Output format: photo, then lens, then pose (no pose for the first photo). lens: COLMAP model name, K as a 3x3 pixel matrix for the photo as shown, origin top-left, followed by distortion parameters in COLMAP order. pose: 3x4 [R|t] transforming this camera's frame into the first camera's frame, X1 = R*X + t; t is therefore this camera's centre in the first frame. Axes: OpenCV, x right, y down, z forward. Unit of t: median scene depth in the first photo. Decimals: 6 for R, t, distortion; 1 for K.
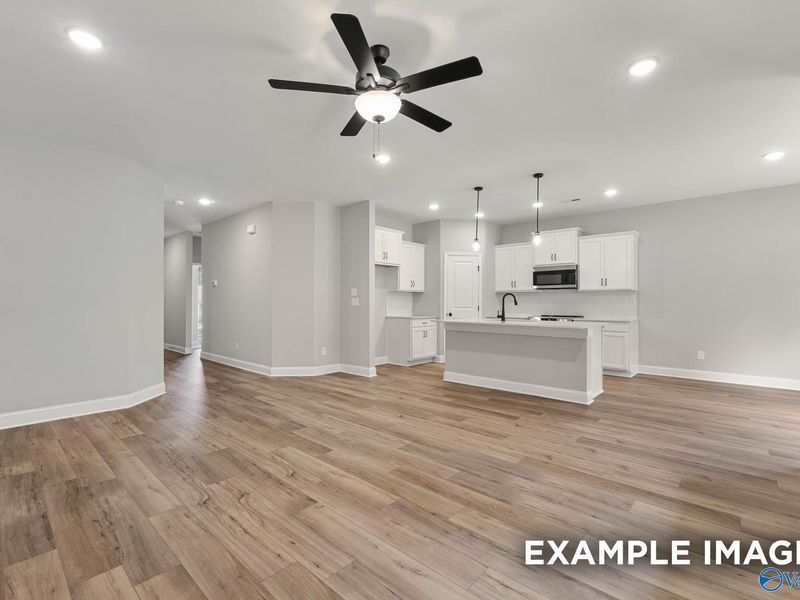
lens RADIAL K [[378.4, 0, 403.9], [0, 378.4, 300.7], [0, 0, 1]] dist [-0.005967, -0.000032]
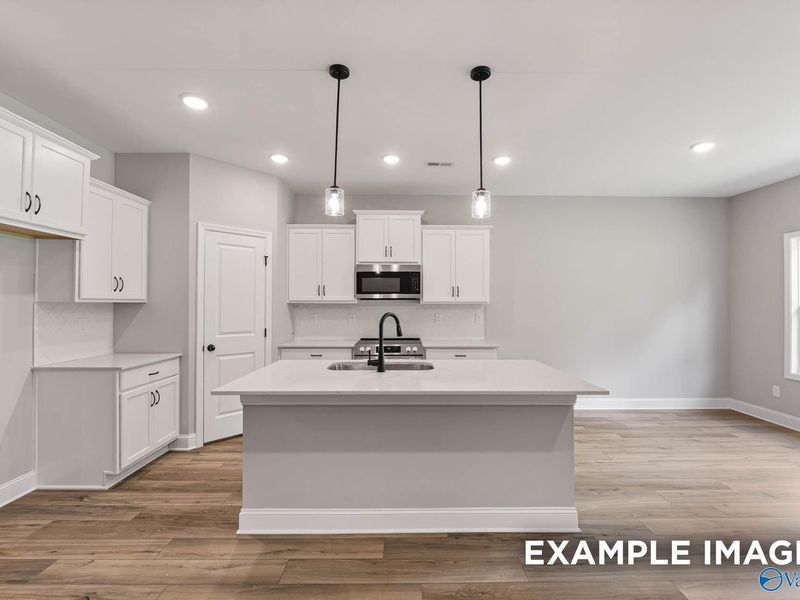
lens RADIAL K [[378.4, 0, 403.9], [0, 378.4, 300.7], [0, 0, 1]] dist [-0.005967, -0.000032]
pose [[0.737252, 0.005474, 0.675596, -0.030433], [-0.002281, 0.999982, -0.005614, -0.027026], [-0.675614, 0.002598, 0.737251, 0.516434]]
